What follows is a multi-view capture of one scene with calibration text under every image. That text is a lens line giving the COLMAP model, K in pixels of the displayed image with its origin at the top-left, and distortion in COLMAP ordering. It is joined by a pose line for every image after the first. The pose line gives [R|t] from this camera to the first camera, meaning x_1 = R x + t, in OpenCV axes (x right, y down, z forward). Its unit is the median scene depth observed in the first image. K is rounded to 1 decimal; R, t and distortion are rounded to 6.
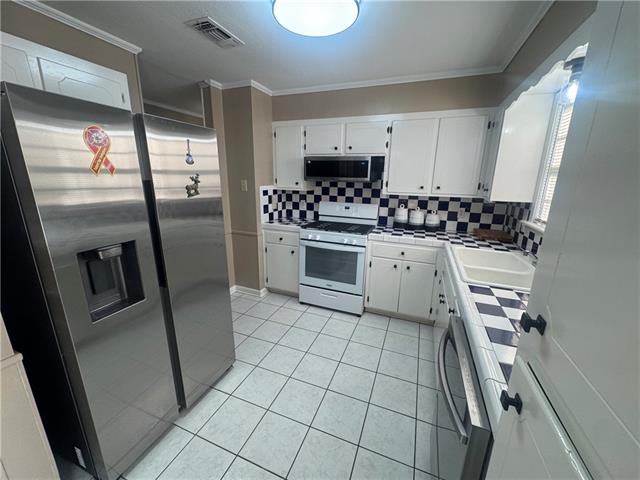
lens RADIAL K [[255.1, 0, 319.4], [0, 255.1, 240.0], [0, 0, 1]] dist [-0.004545, 0.000817]
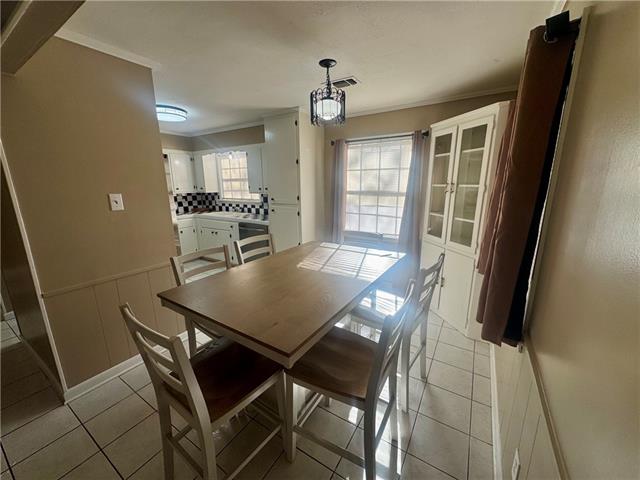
lens RADIAL K [[255.1, 0, 319.7], [0, 255.1, 239.1], [0, 0, 1]] dist [-0.004545, 0.000817]
pose [[0.178732, -0.231134, 0.956364, -1.164393], [0.253726, 0.949967, 0.182170, 0.069989], [-0.950620, 0.210095, 0.228434, -0.344395]]
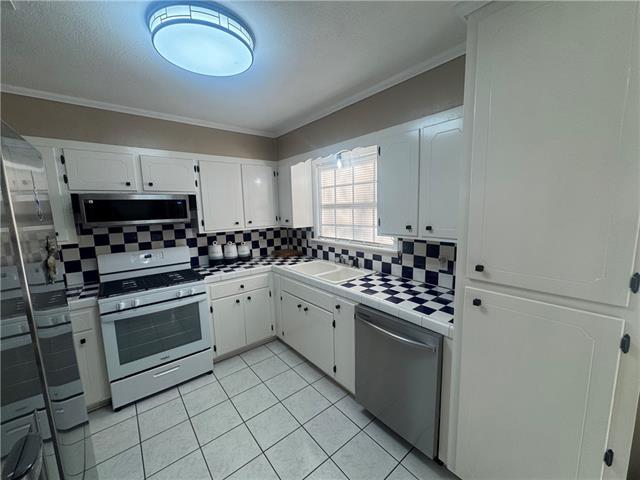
lens RADIAL K [[255.1, 0, 321.9], [0, 255.1, 239.5], [0, 0, 1]] dist [-0.004545, 0.000817]
pose [[0.477457, -0.142184, 0.867074, -0.359782], [0.247529, 0.968619, 0.022533, -0.069145], [-0.843068, 0.203867, 0.497669, 0.156401]]
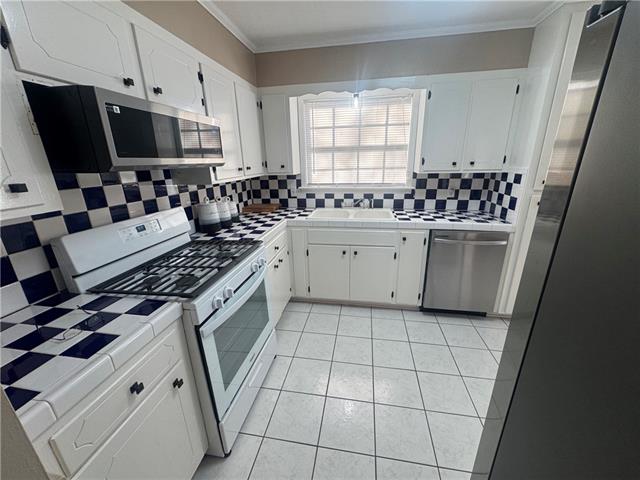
lens RADIAL K [[255.1, 0, 321.5], [0, 255.1, 239.8], [0, 0, 1]] dist [-0.004545, 0.000817]
pose [[-0.213111, -0.306919, 0.927569, -0.439027], [0.257284, 0.898241, 0.356327, -0.213899], [-0.942544, 0.314586, -0.112459, 0.868413]]
